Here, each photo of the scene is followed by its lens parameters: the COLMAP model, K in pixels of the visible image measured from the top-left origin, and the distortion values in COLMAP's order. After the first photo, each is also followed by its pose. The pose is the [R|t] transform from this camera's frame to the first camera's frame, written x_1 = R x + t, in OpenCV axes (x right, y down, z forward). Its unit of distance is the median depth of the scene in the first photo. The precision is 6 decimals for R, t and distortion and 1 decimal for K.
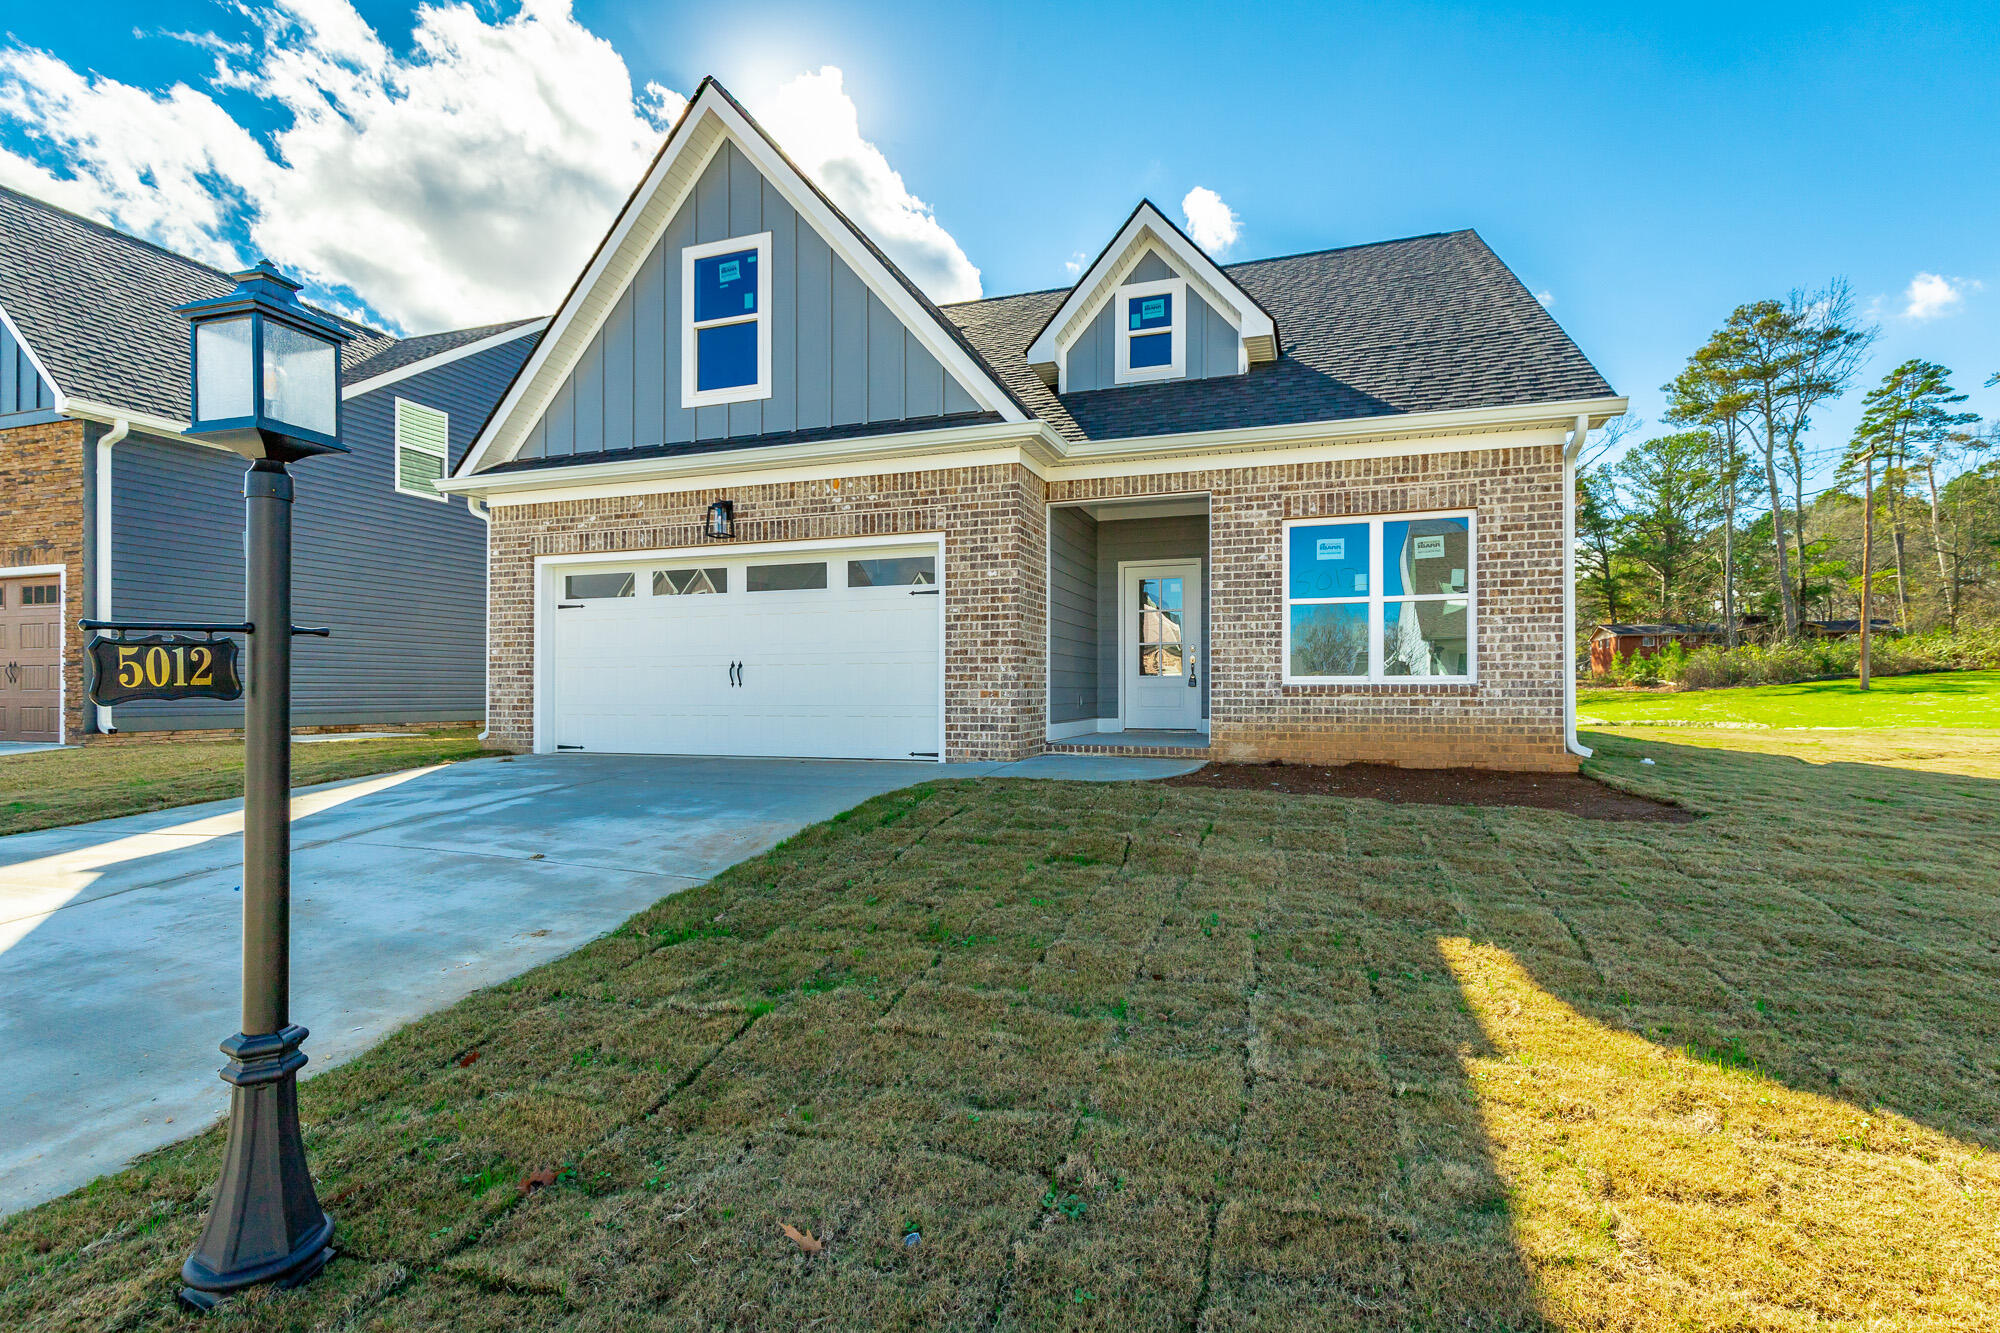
lens RADIAL K [[926.0, 0, 1026.8], [0, 926.0, 685.2], [0, 0, 1]] dist [0.001133, 0.000286]
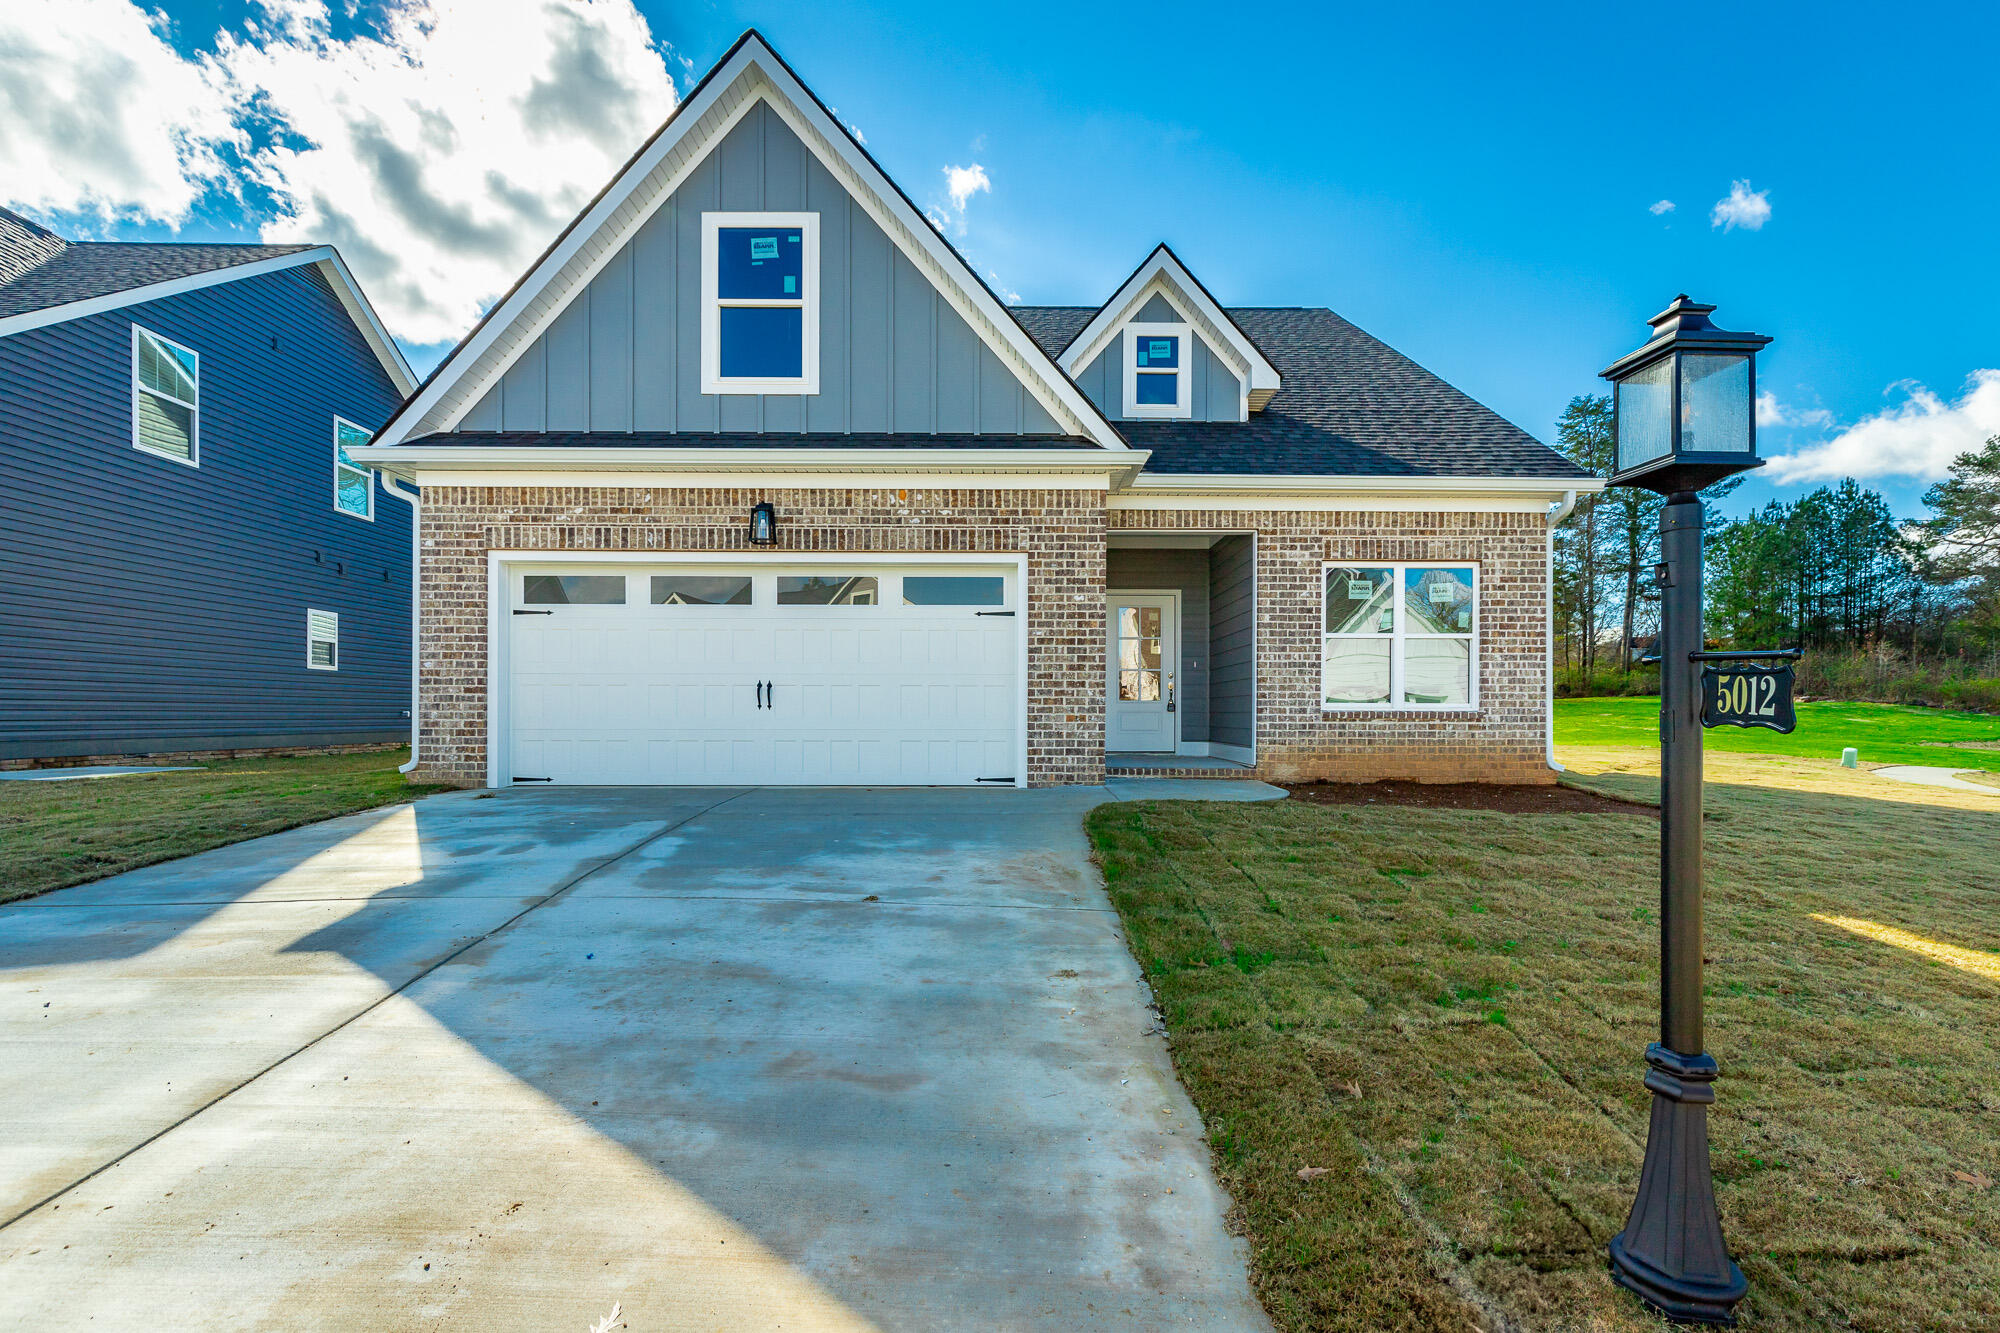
lens RADIAL K [[937.9, 0, 1017.1], [0, 937.9, 713.4], [0, 0, 1]] dist [0.002041, 0.000030]
pose [[0.945664, 0.004651, 0.325112, -0.400585], [-0.006514, 0.999968, 0.004641, 0.000038], [-0.325080, -0.006507, 0.945664, 0.056929]]
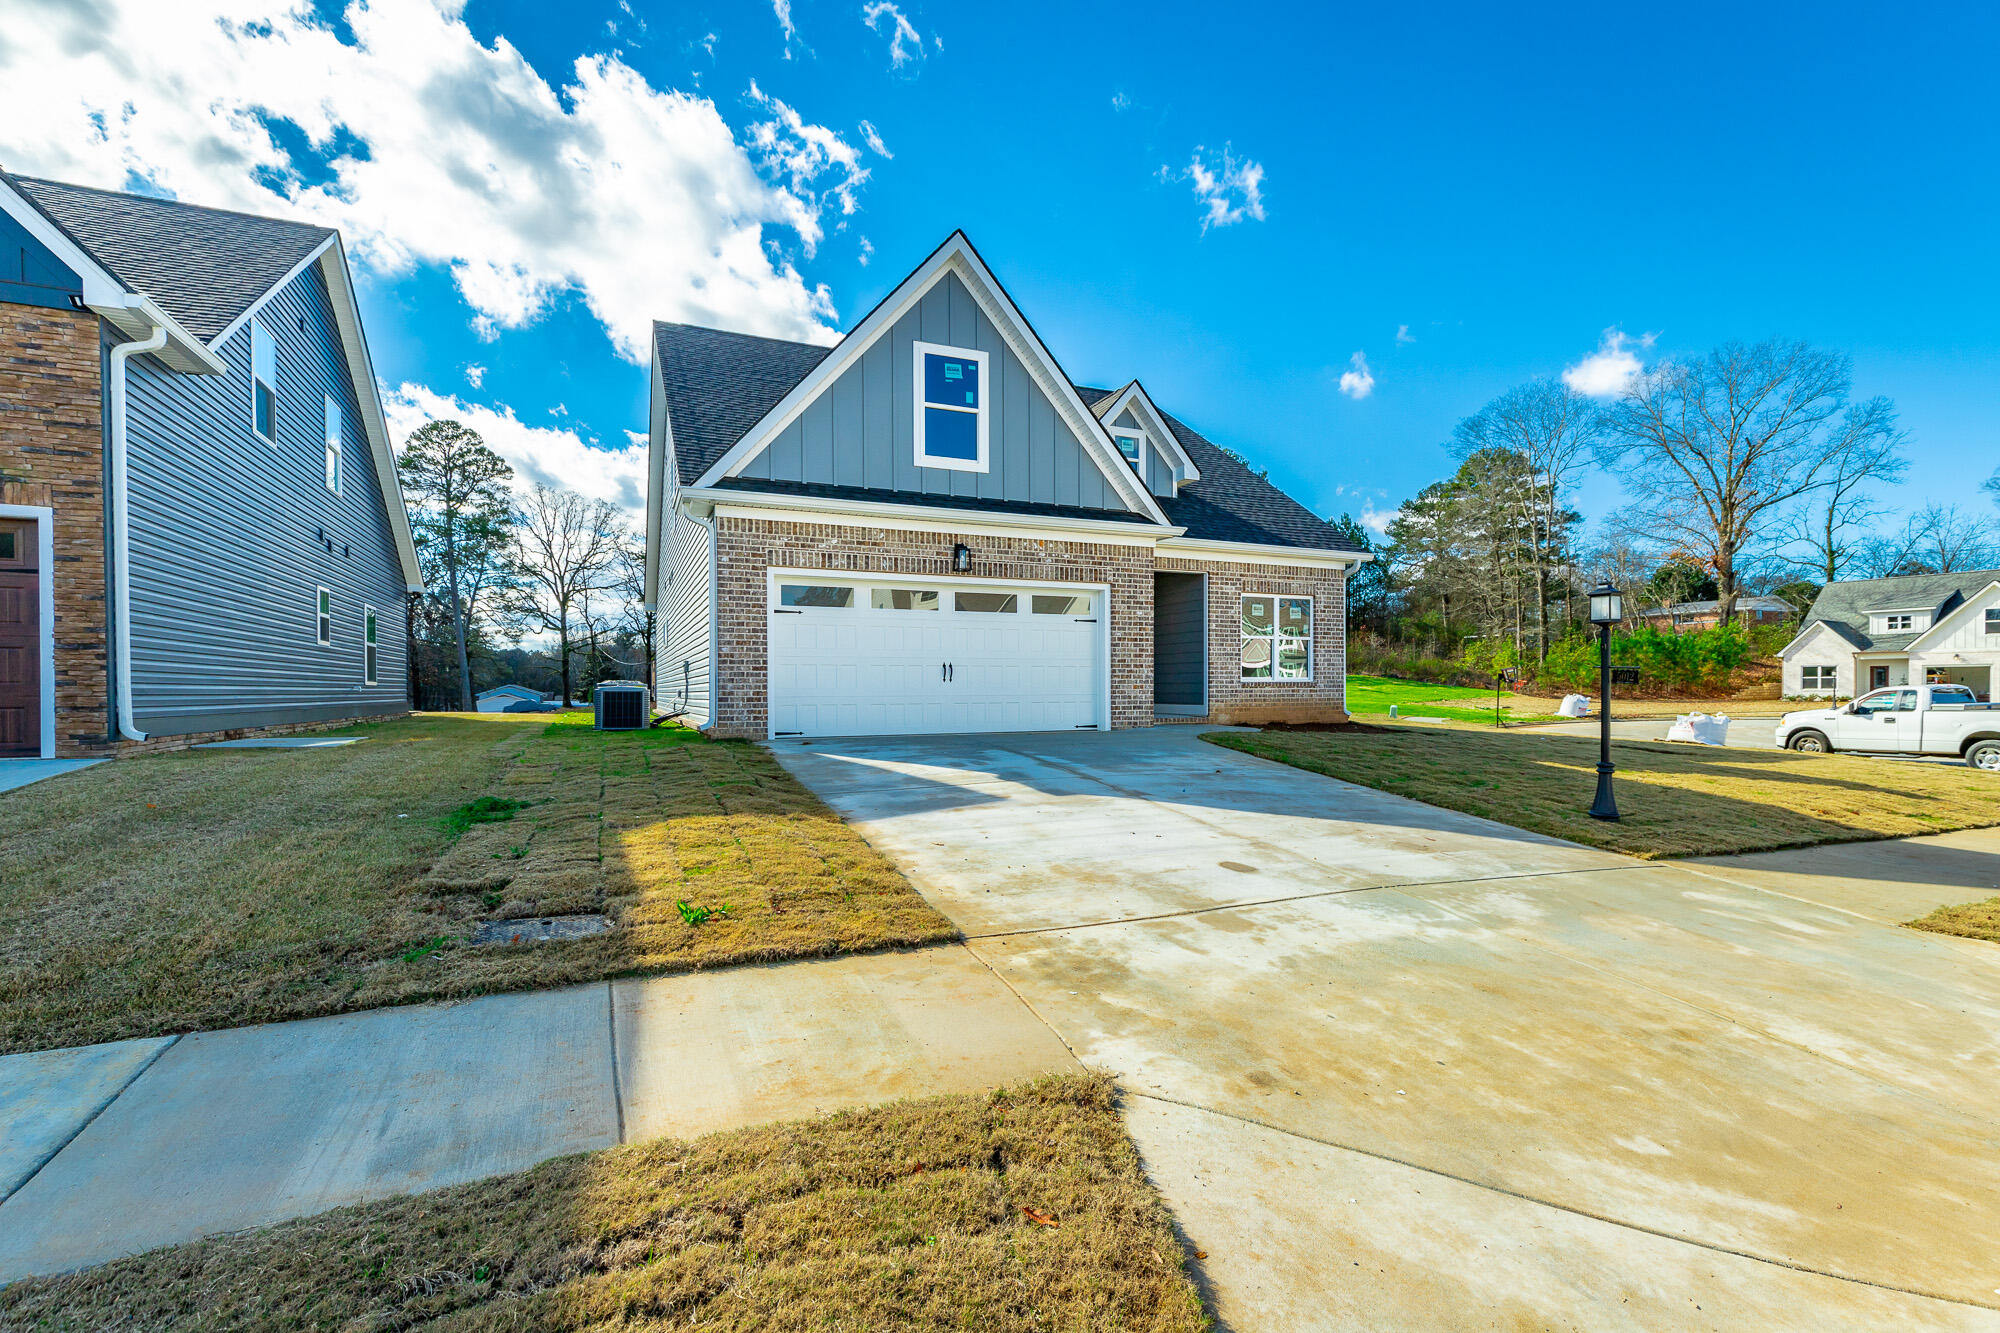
lens RADIAL K [[925.3, 0, 1037.4], [0, 925.3, 694.2], [0, 0, 1]] dist [0.000379, 0.000077]
pose [[0.725694, -0.005666, 0.687994, -1.205258], [-0.002605, 0.999936, 0.010983, 0.005002], [-0.688013, -0.009763, 0.725633, -0.059004]]
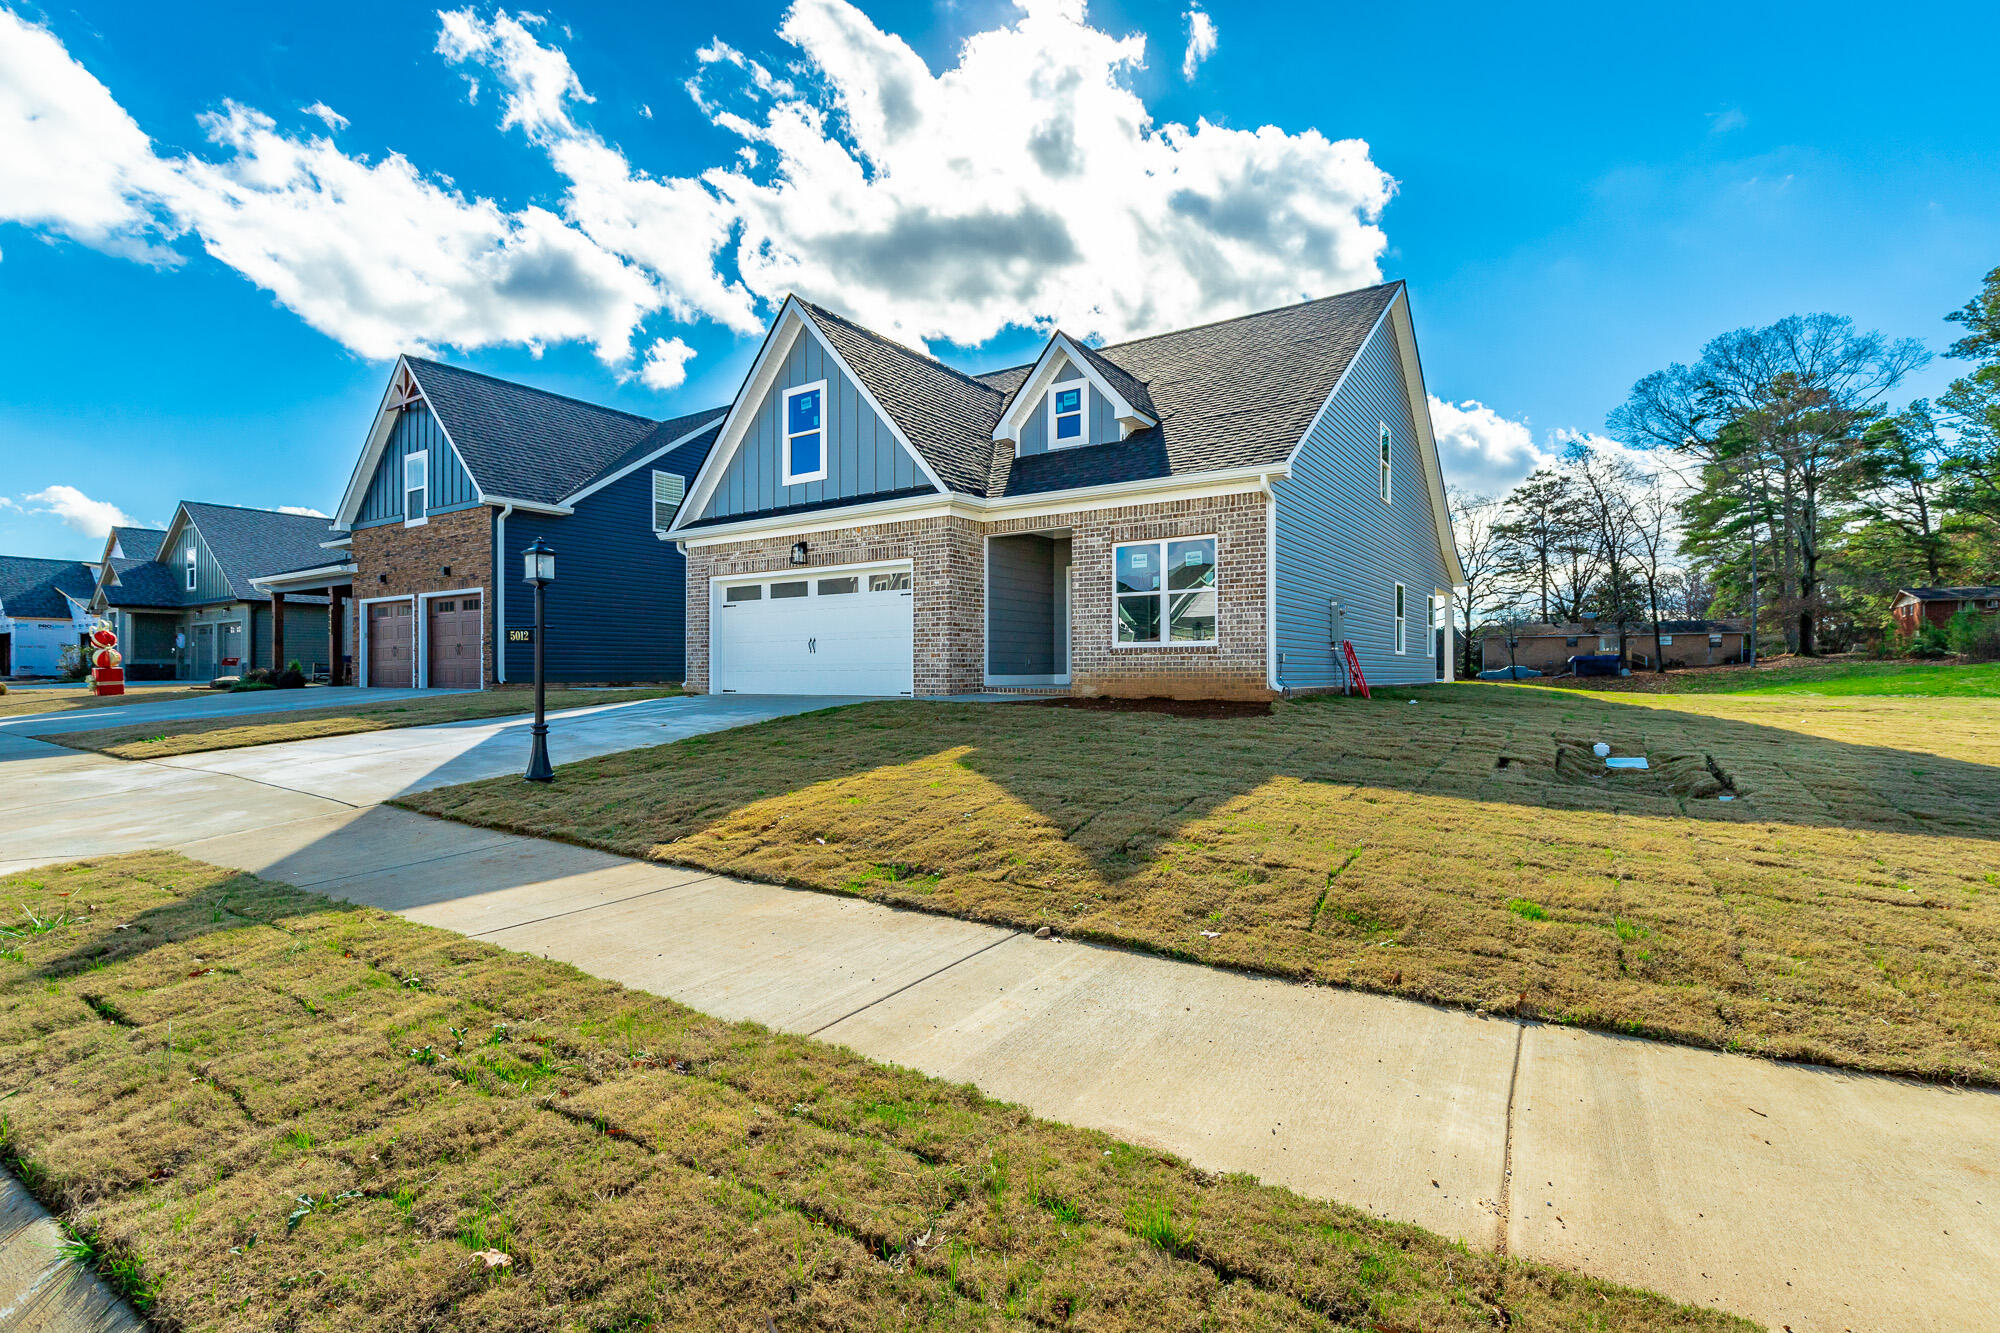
lens RADIAL K [[923.0, 0, 1009.8], [0, 923.0, 667.7], [0, 0, 1]] dist [0.000446, 0.000327]
pose [[0.962357, -0.002902, -0.271774, 0.500893], [0.003820, 0.999989, 0.002851, 0.026087], [0.271763, -0.003782, 0.962357, -0.518982]]
